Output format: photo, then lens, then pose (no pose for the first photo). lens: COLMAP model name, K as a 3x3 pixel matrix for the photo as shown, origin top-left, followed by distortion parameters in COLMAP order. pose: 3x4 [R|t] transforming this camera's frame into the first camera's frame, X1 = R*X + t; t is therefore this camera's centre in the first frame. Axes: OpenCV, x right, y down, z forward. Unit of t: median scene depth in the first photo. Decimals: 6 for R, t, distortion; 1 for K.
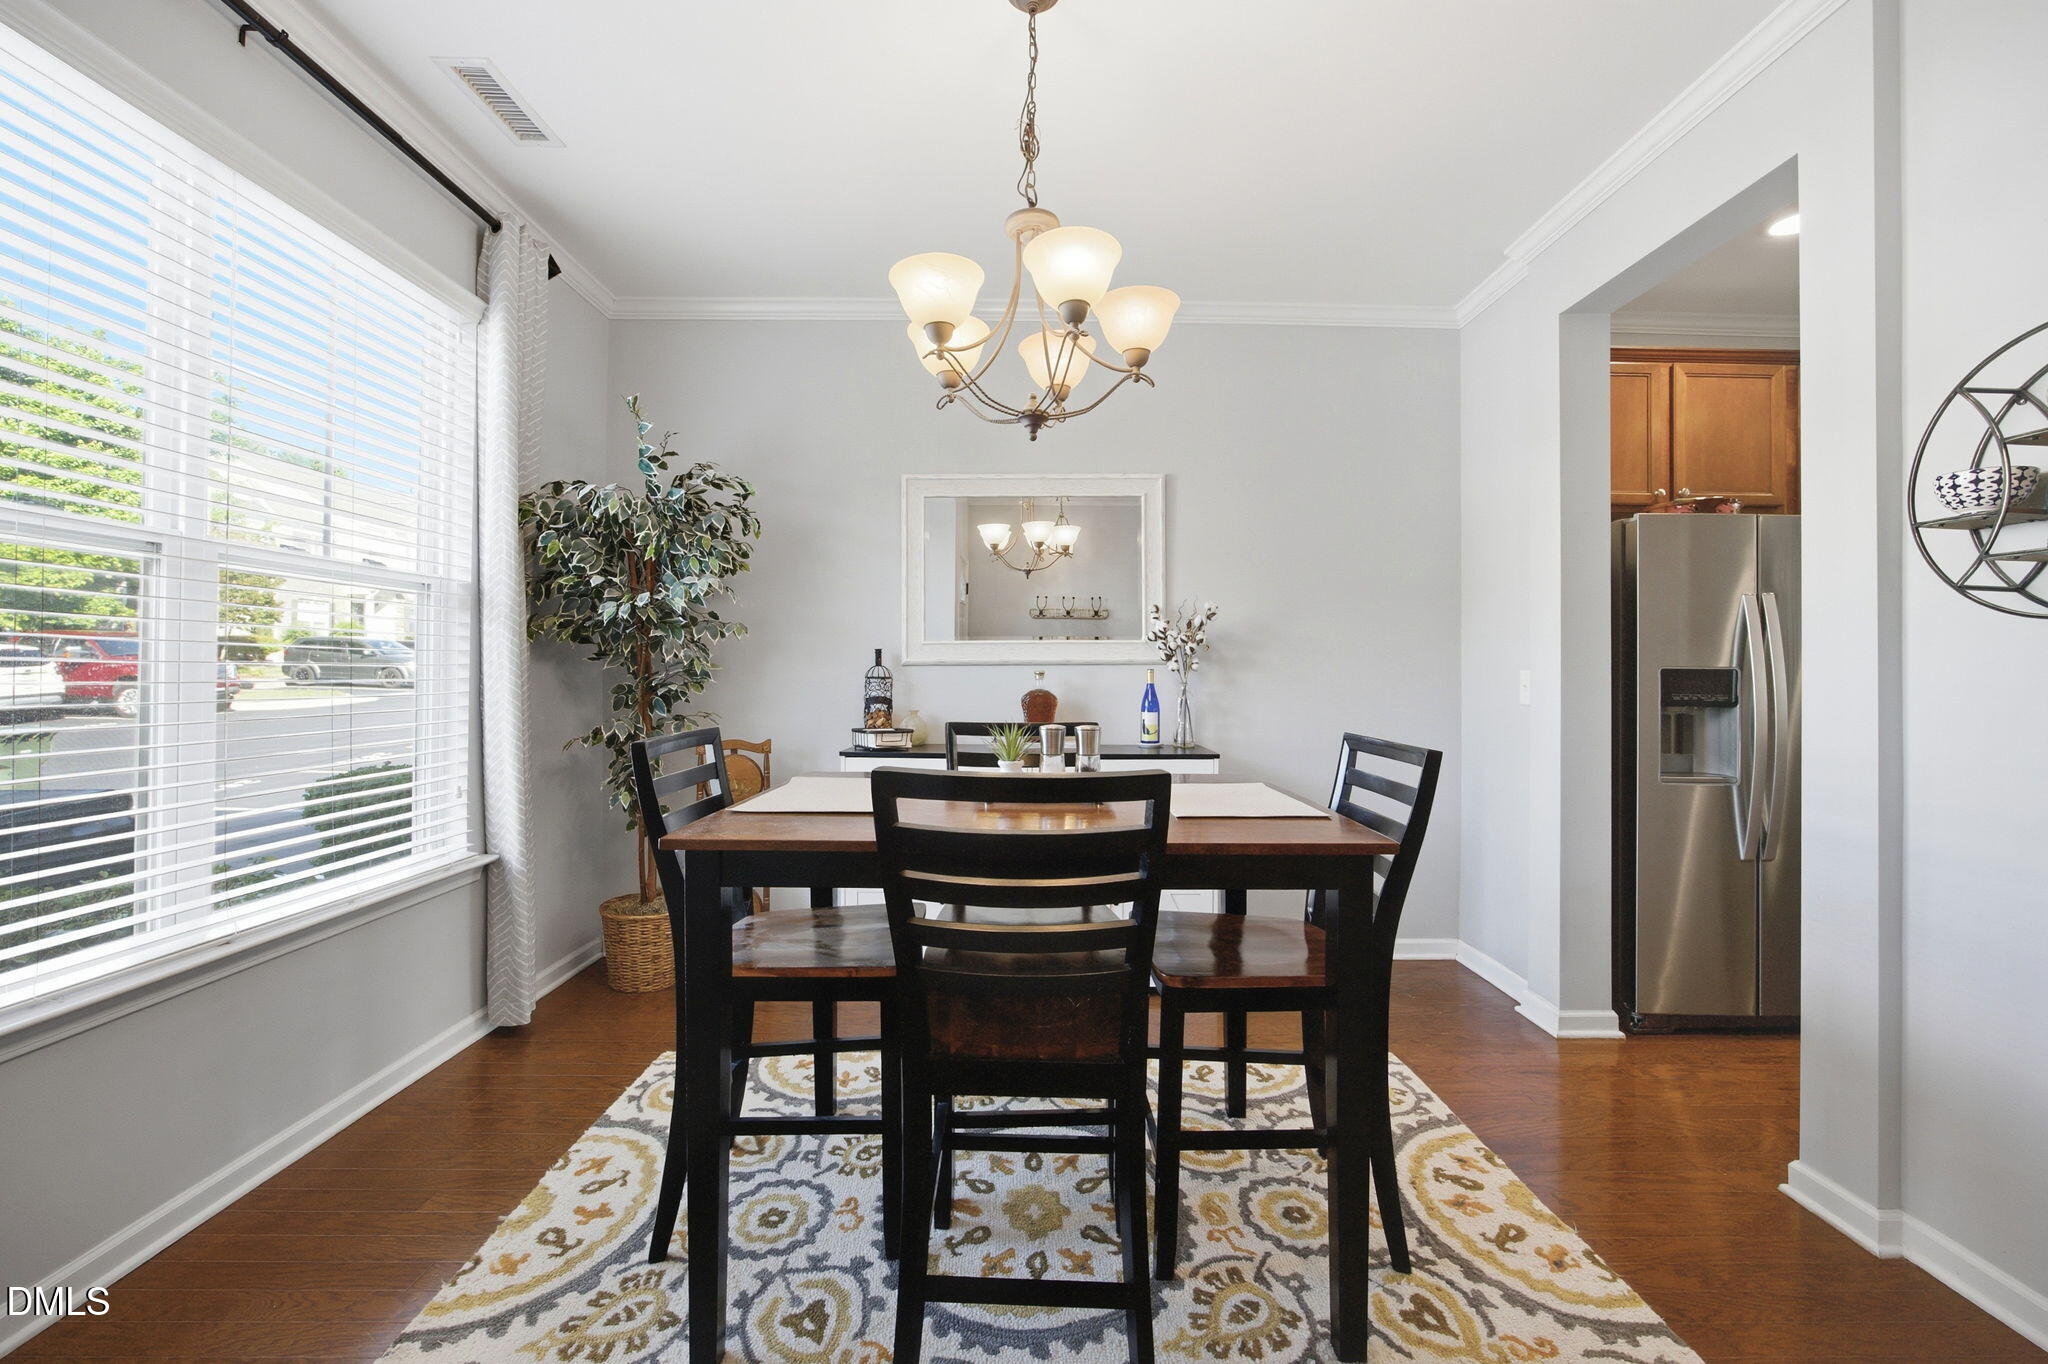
lens RADIAL K [[808.6, 0, 1042.9], [0, 808.6, 665.7], [0, 0, 1]] dist [-0.028108, 0.010643]
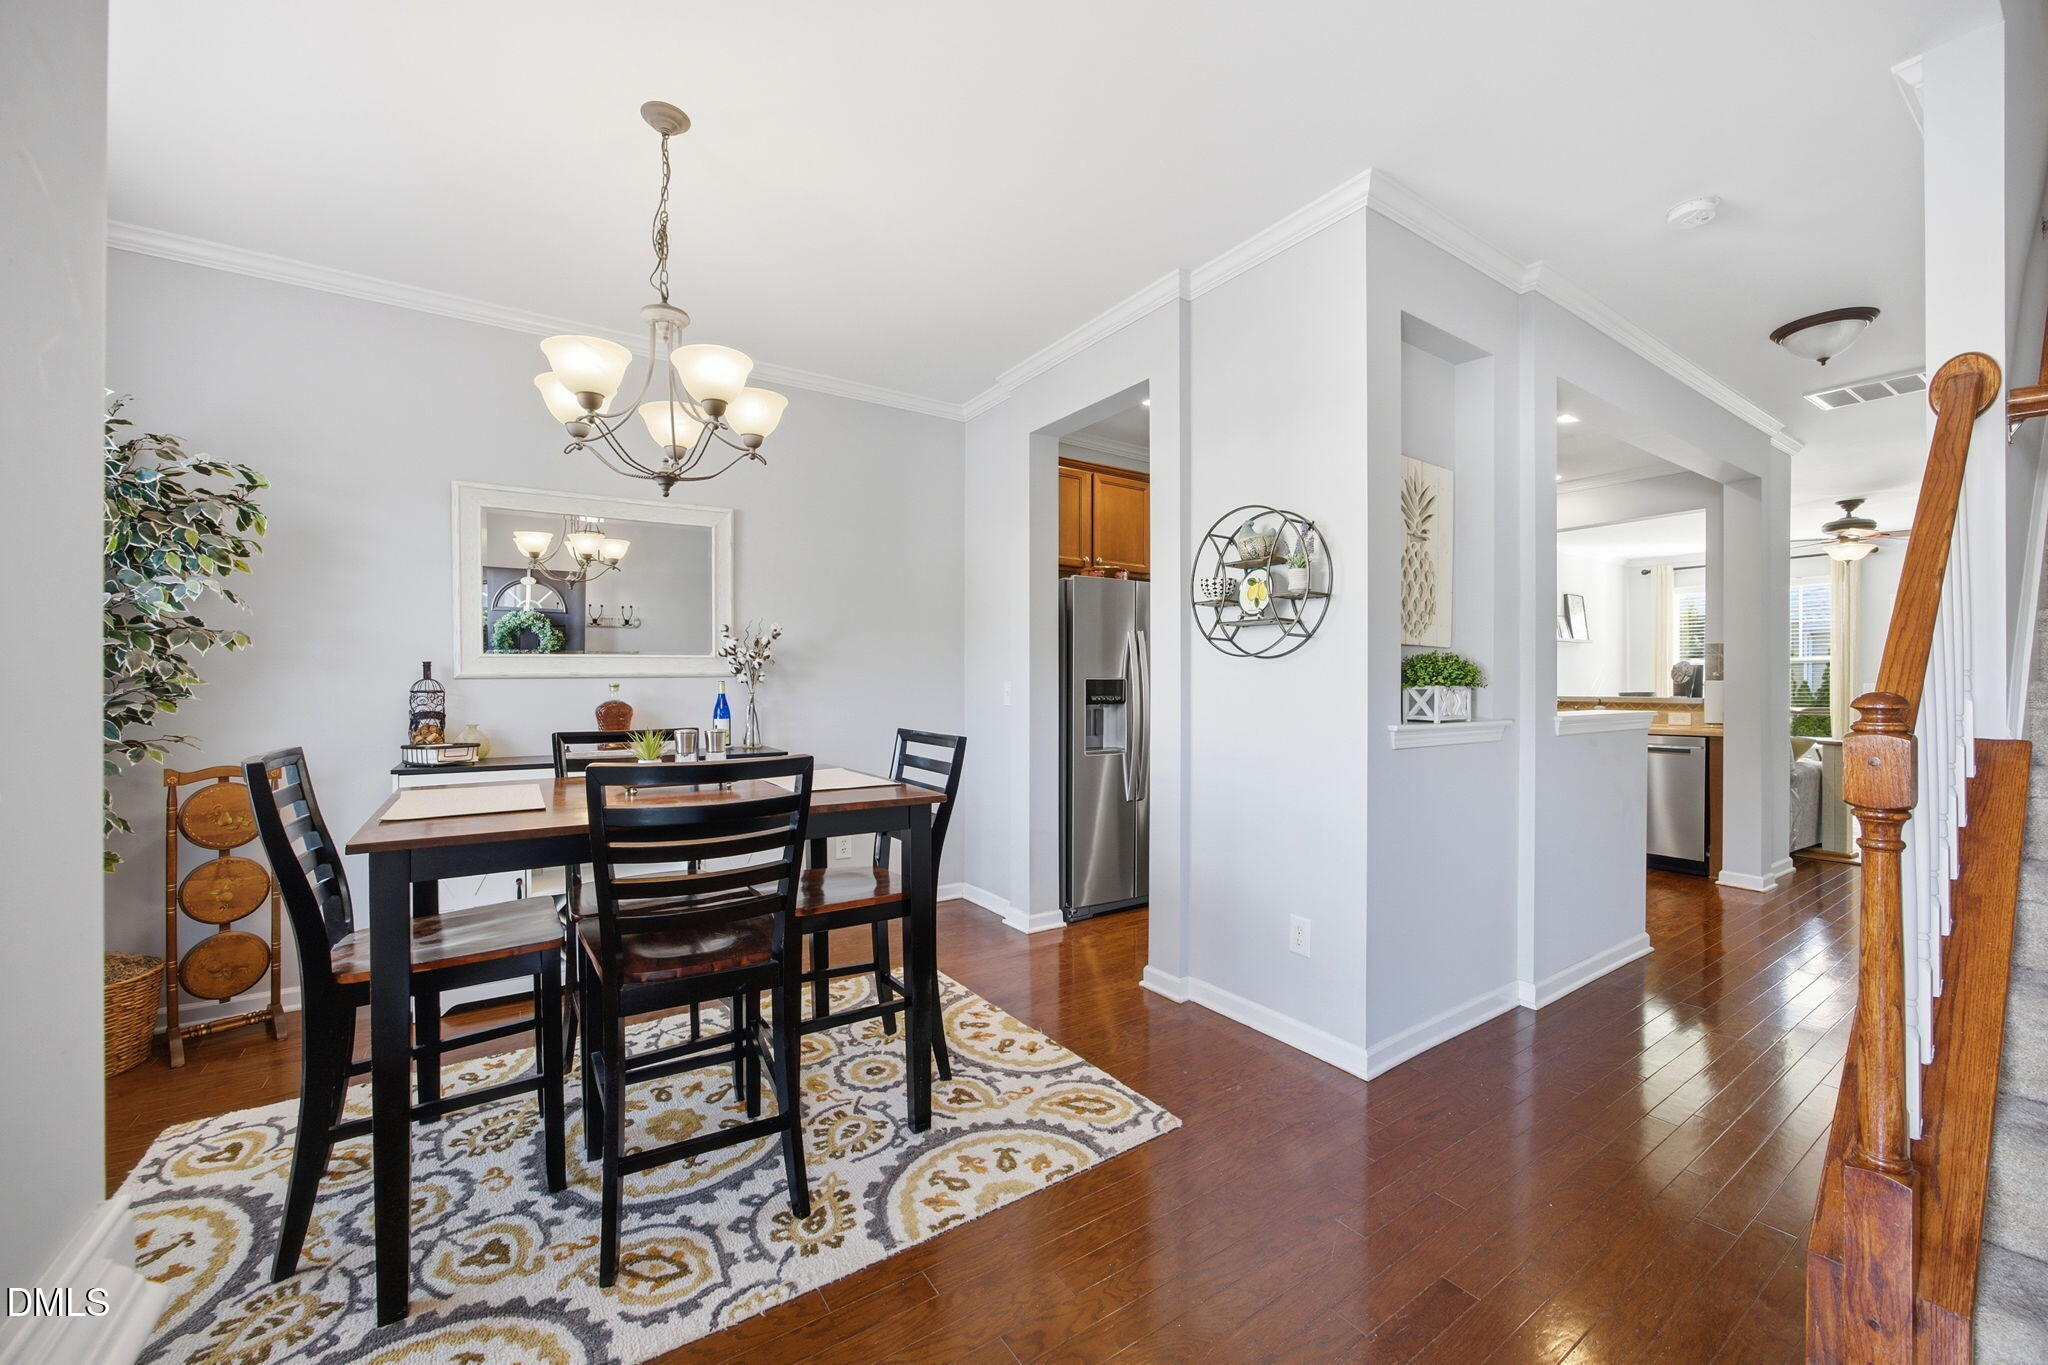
lens RADIAL K [[808.6, 0, 1042.9], [0, 808.6, 666.2], [0, 0, 1]] dist [-0.028108, 0.010643]
pose [[0.826251, 0.004656, 0.563282, -0.220931], [-0.001068, 0.999977, -0.006700, -0.016297], [-0.563300, 0.004935, 0.826237, -0.314110]]
